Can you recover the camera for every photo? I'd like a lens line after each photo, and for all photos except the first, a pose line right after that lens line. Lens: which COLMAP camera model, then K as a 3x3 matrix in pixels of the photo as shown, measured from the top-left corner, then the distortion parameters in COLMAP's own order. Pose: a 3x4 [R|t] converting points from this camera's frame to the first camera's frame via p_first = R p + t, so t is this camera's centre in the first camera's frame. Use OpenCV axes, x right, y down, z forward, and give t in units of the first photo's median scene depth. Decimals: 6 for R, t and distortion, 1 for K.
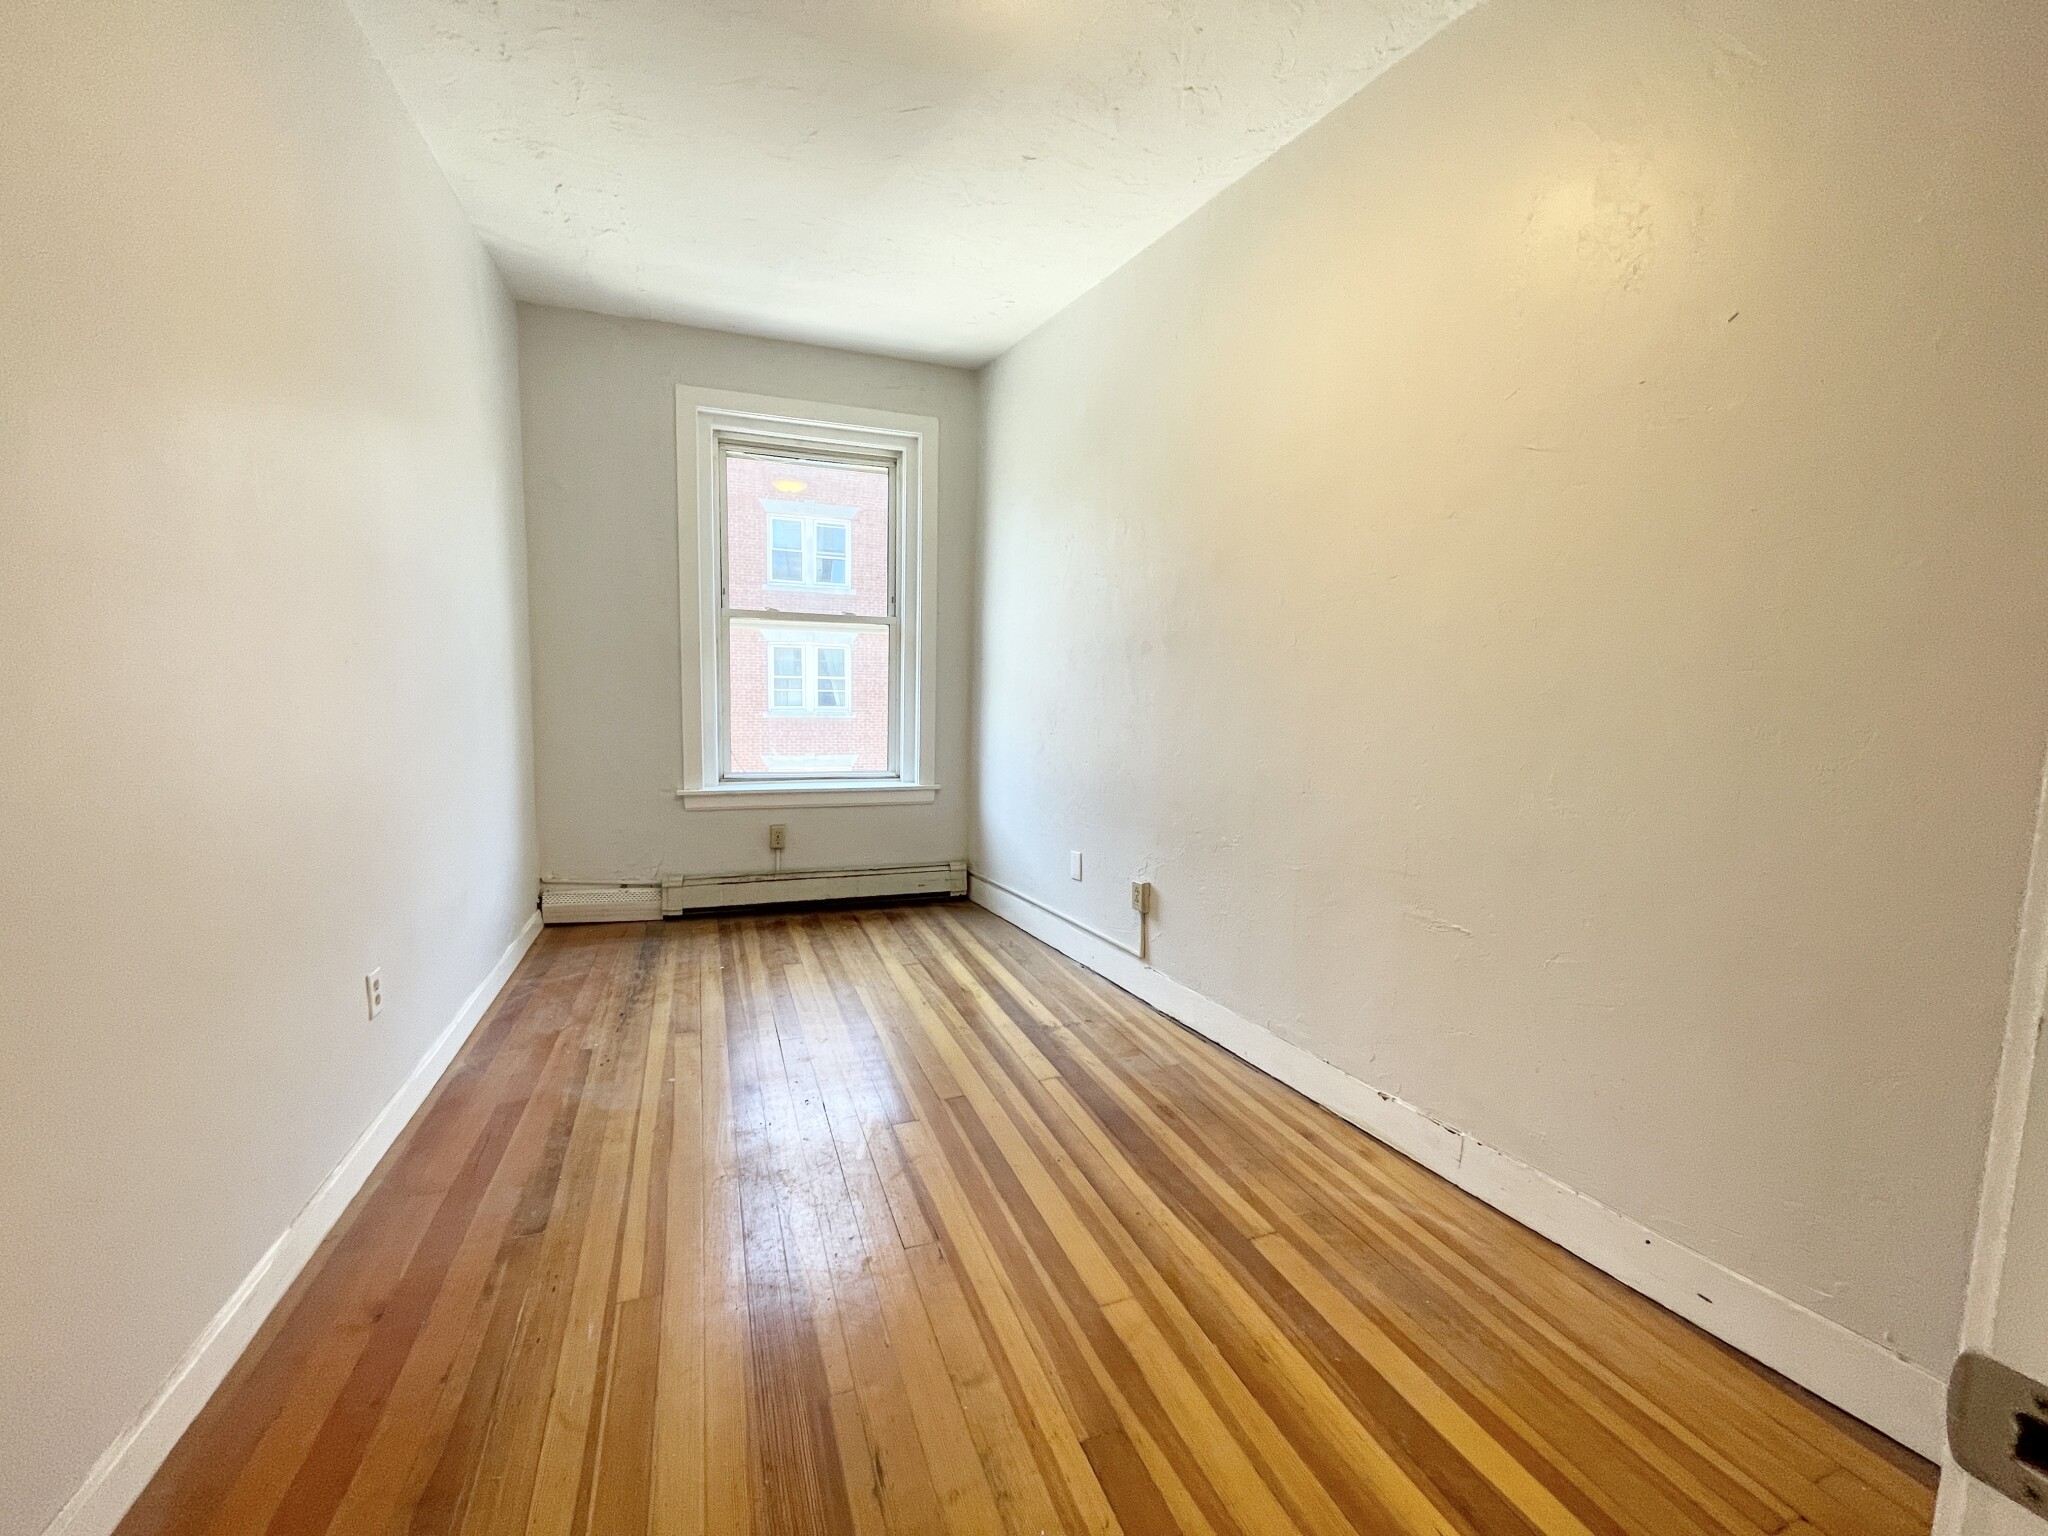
lens RADIAL K [[827.2, 0, 1022.9], [0, 827.2, 772.3], [0, 0, 1]] dist [-0.004115, 0.000847]
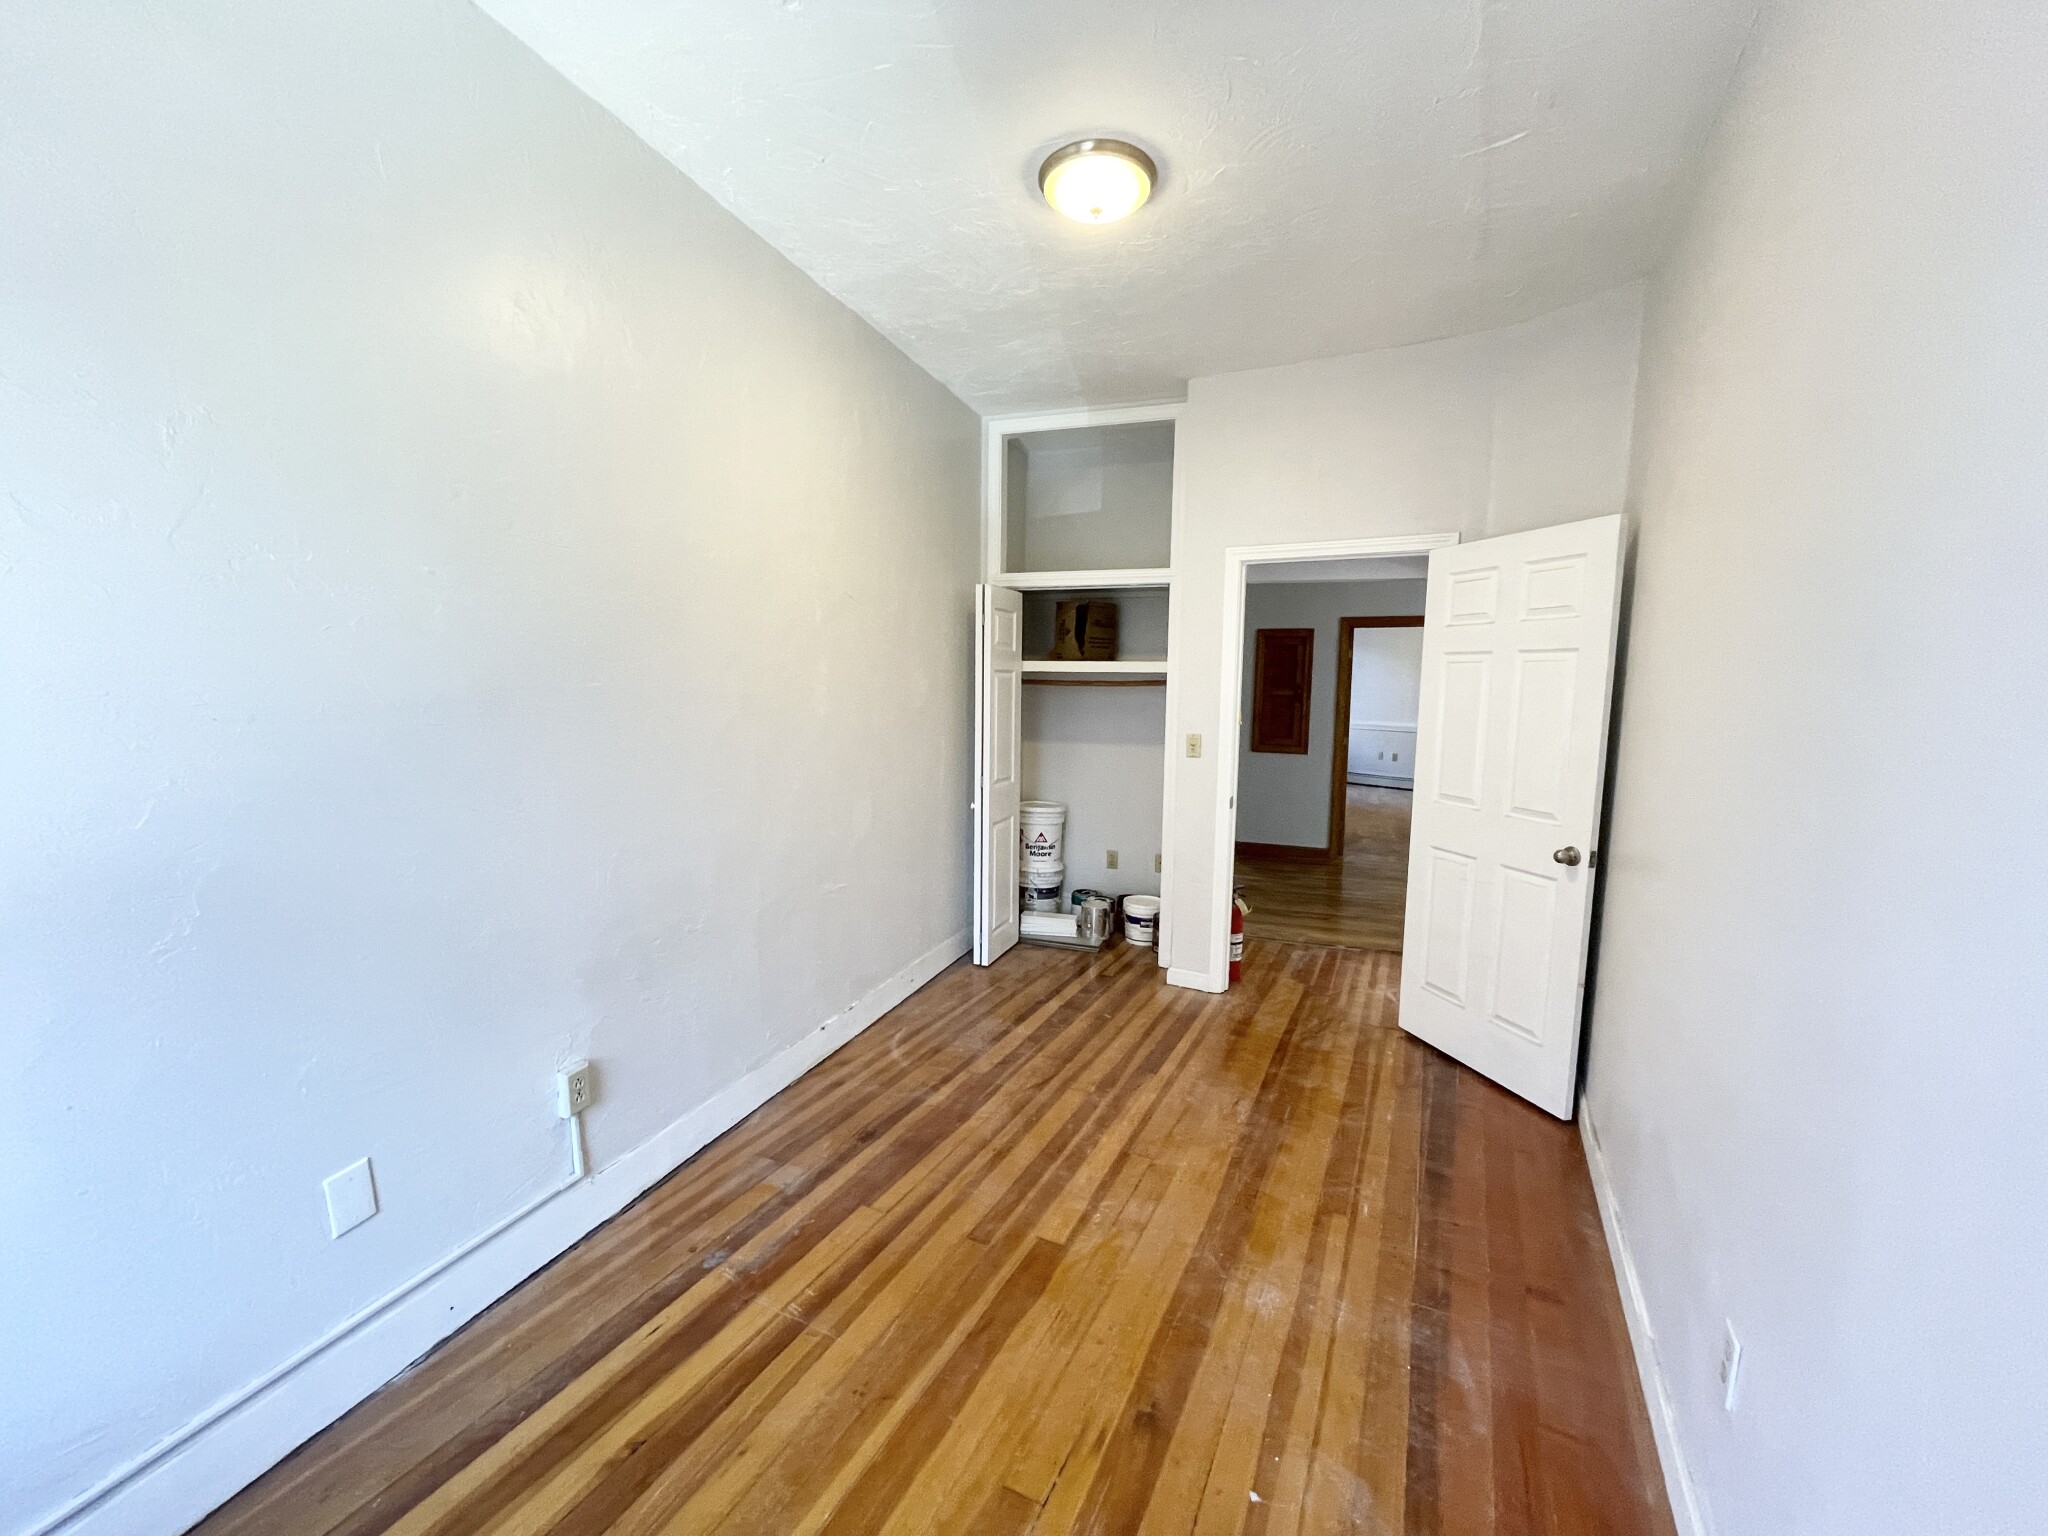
lens RADIAL K [[827.2, 0, 1022.9], [0, 827.2, 772.3], [0, 0, 1]] dist [-0.004115, 0.000847]
pose [[-0.672482, -0.113217, 0.731403, -0.751175], [0.045439, 0.980051, 0.193485, -0.282454], [-0.738718, 0.163349, -0.653921, 1.559893]]
